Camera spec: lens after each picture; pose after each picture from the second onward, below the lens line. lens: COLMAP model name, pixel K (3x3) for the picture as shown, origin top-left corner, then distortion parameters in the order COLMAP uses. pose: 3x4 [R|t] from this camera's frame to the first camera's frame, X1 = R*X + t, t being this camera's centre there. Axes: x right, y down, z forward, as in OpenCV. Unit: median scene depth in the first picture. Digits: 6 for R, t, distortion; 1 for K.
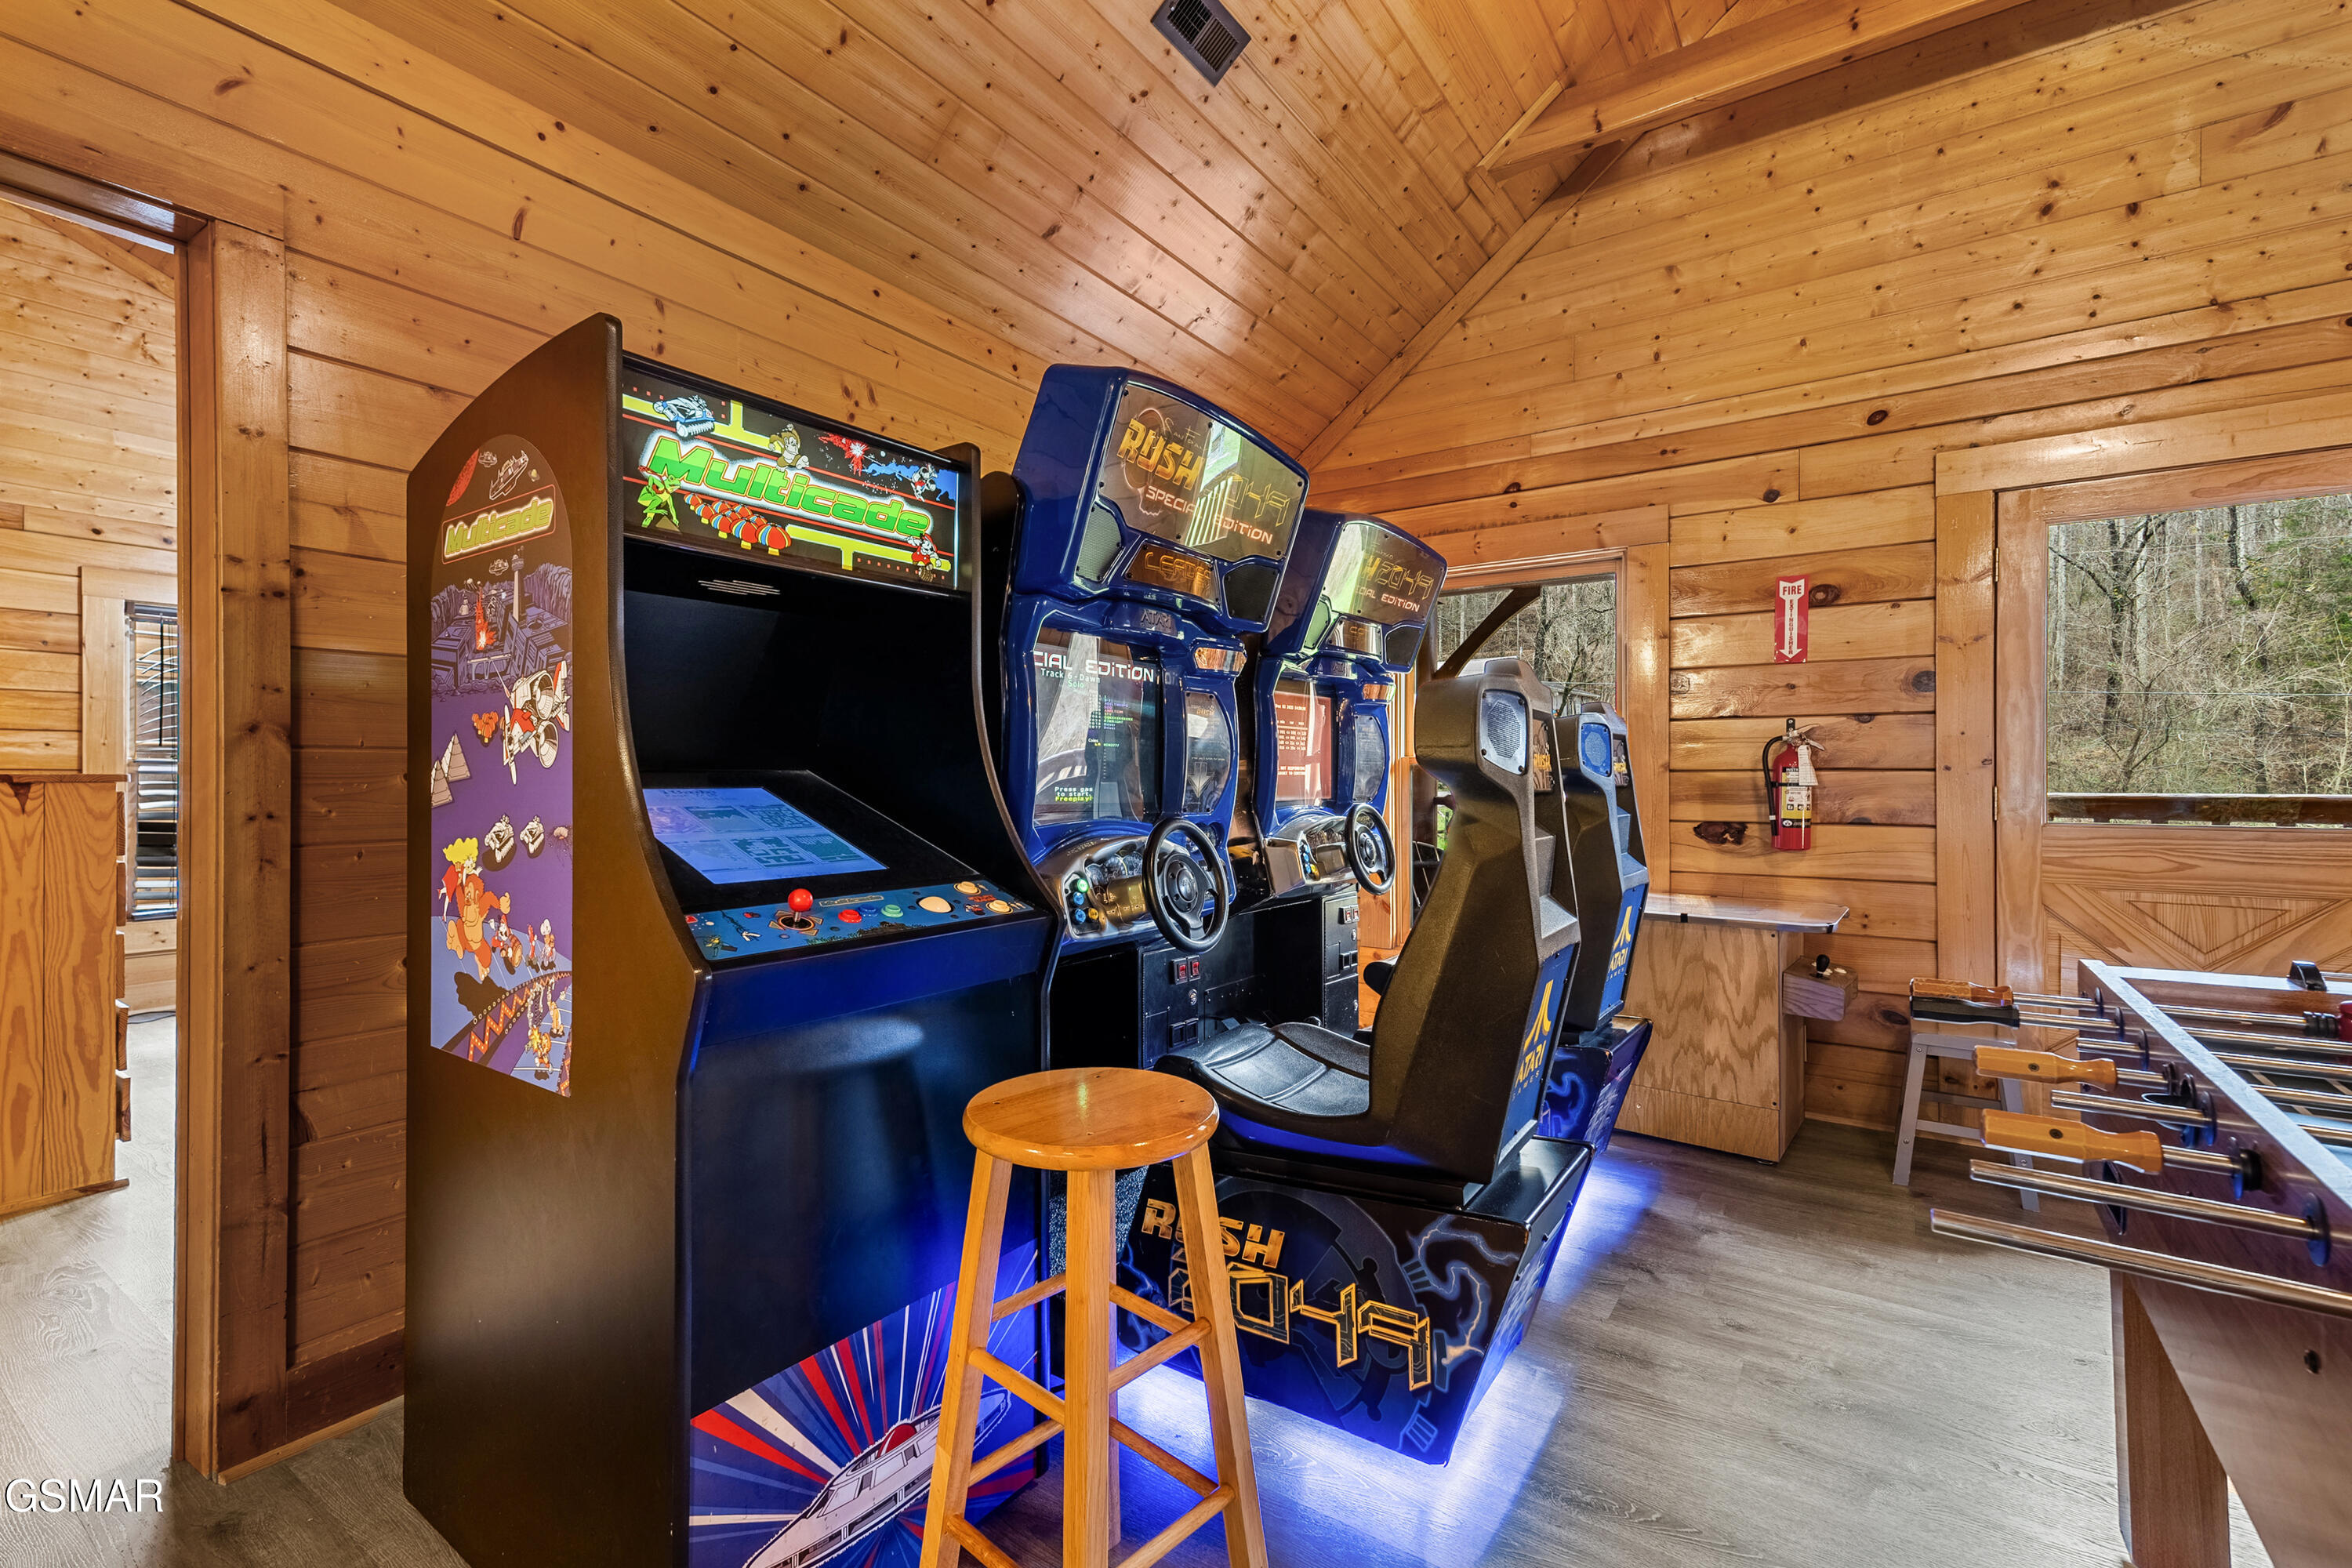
lens RADIAL K [[1046.0, 0, 1172.2], [0, 1046.0, 779.0], [0, 0, 1]] dist [-0.000531, 0.000271]
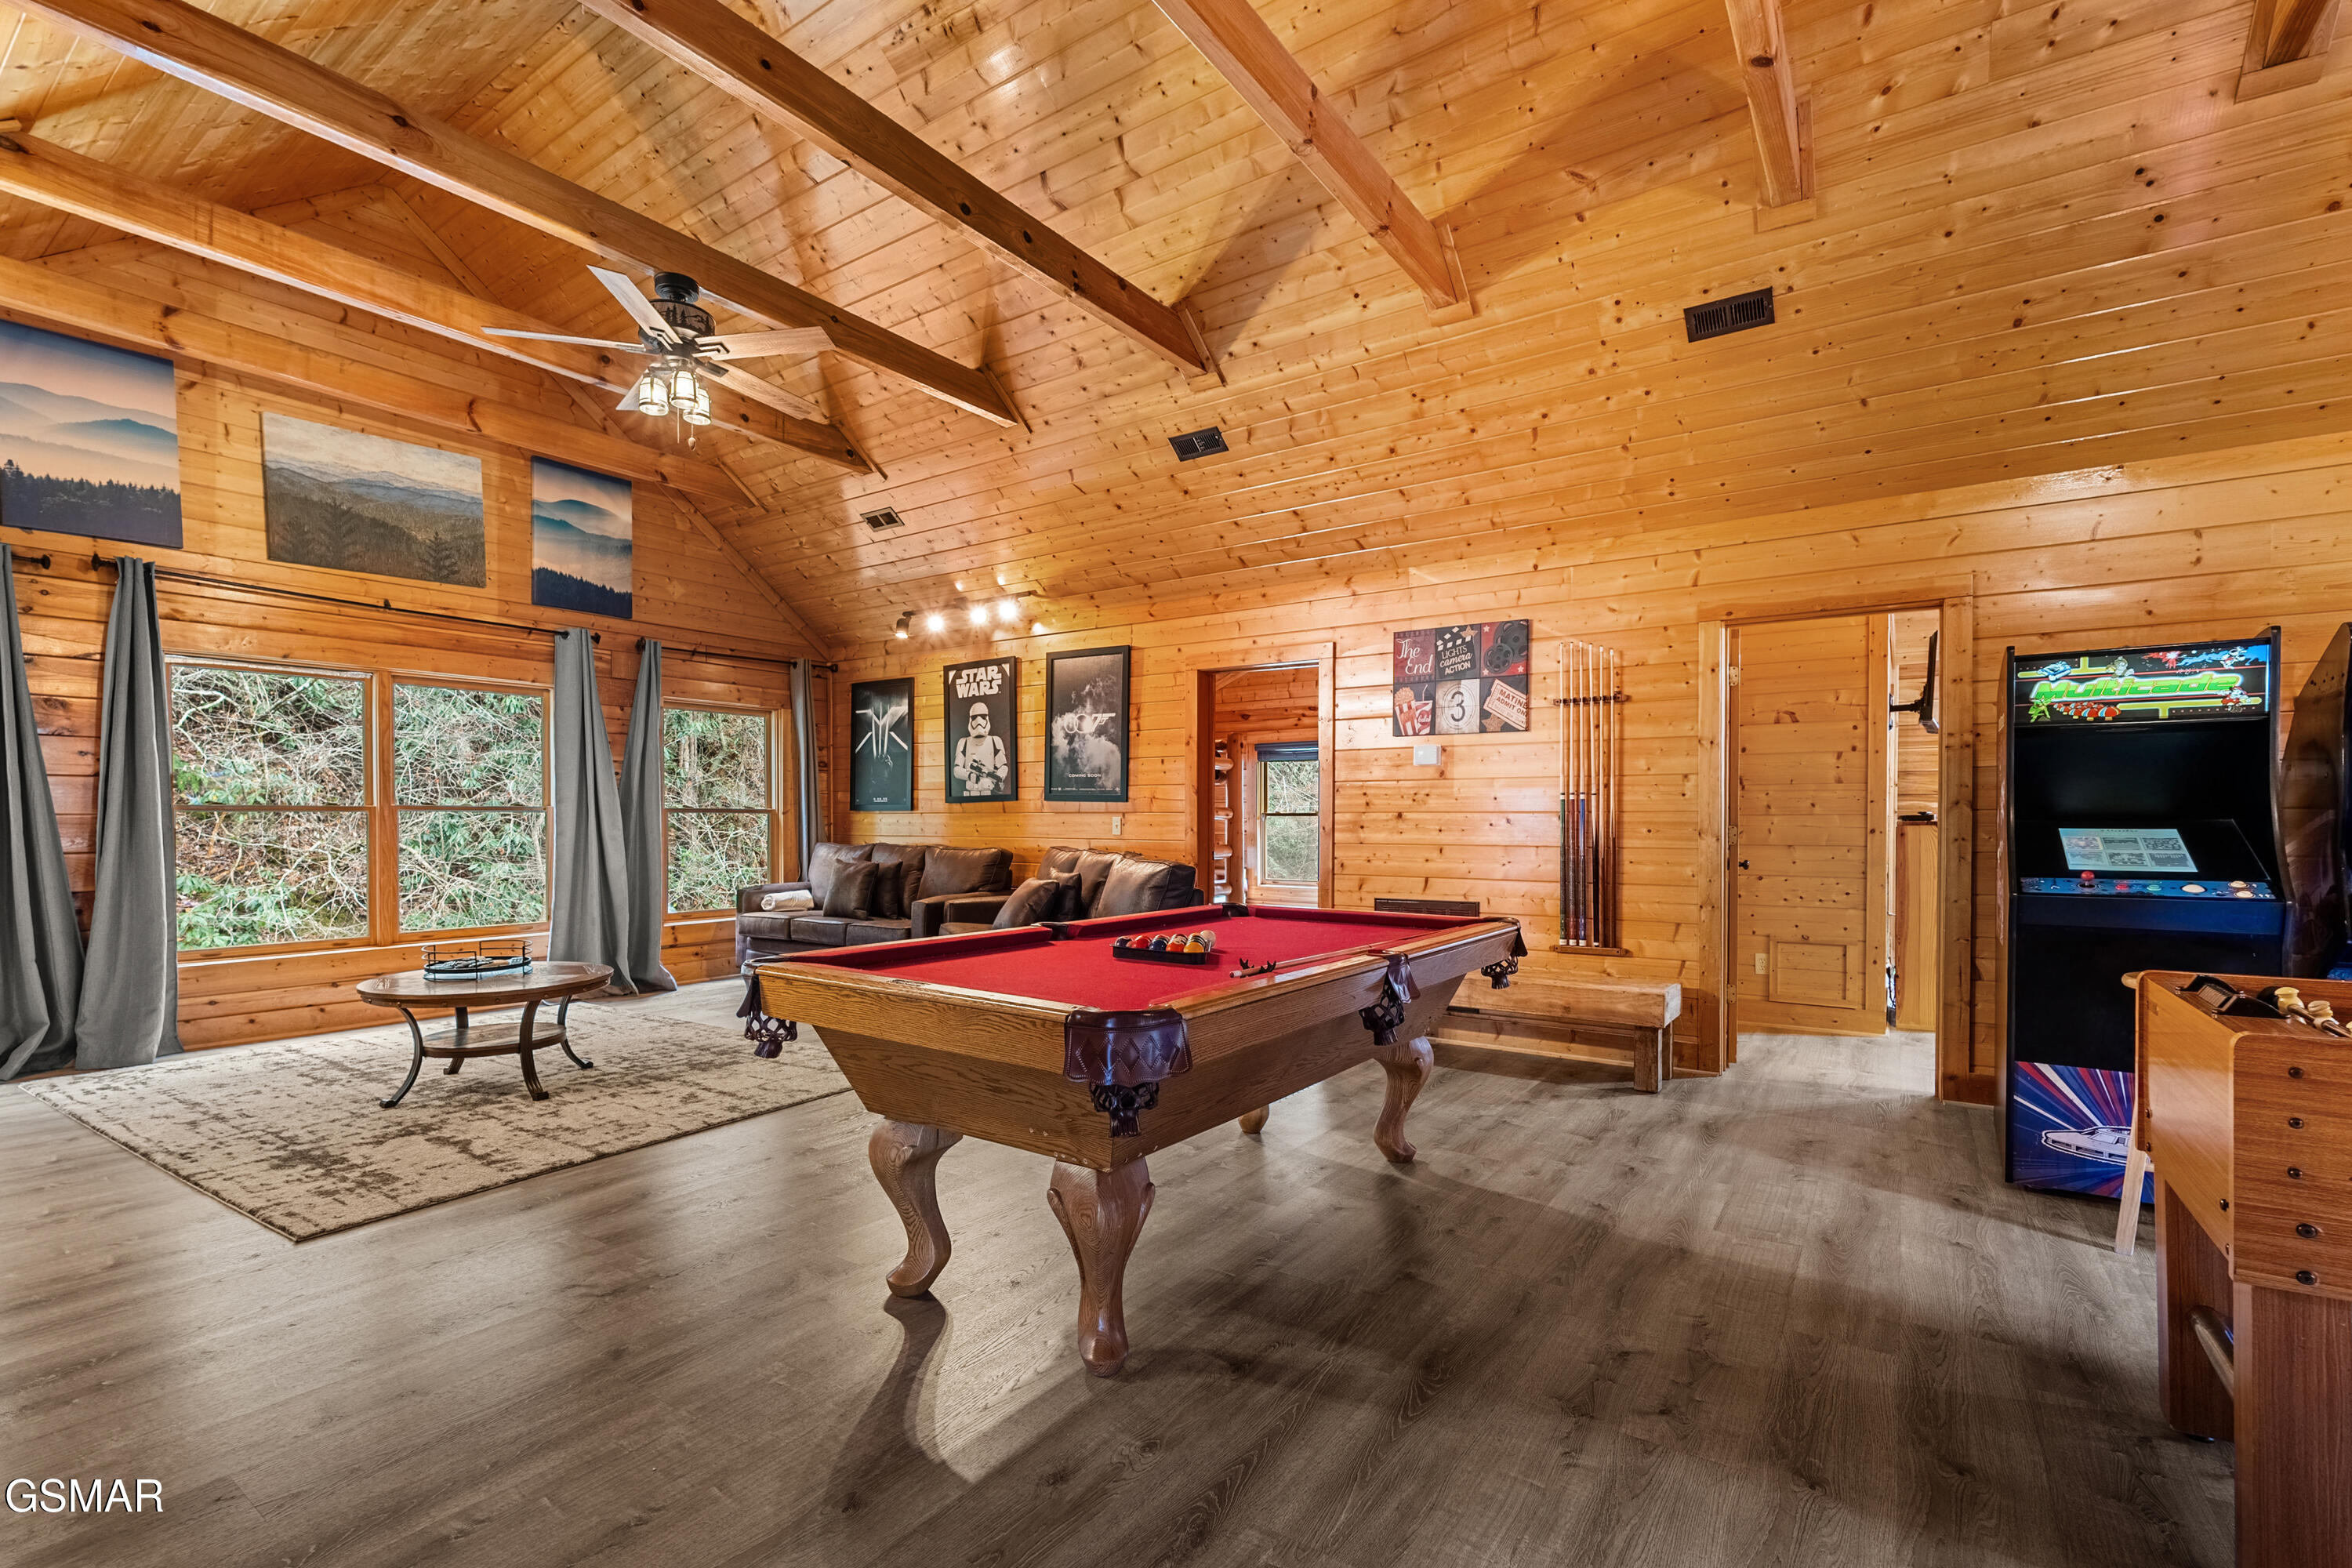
lens RADIAL K [[1053.3, 0, 1173.5], [0, 1053.3, 824.9], [0, 0, 1]] dist [-0.000492, 0.000040]
pose [[-0.003363, 0.000720, -0.999994, 1.586351], [0.000153, 1.000000, 0.000720, 0.000691], [0.999994, -0.000151, -0.003363, -0.816752]]
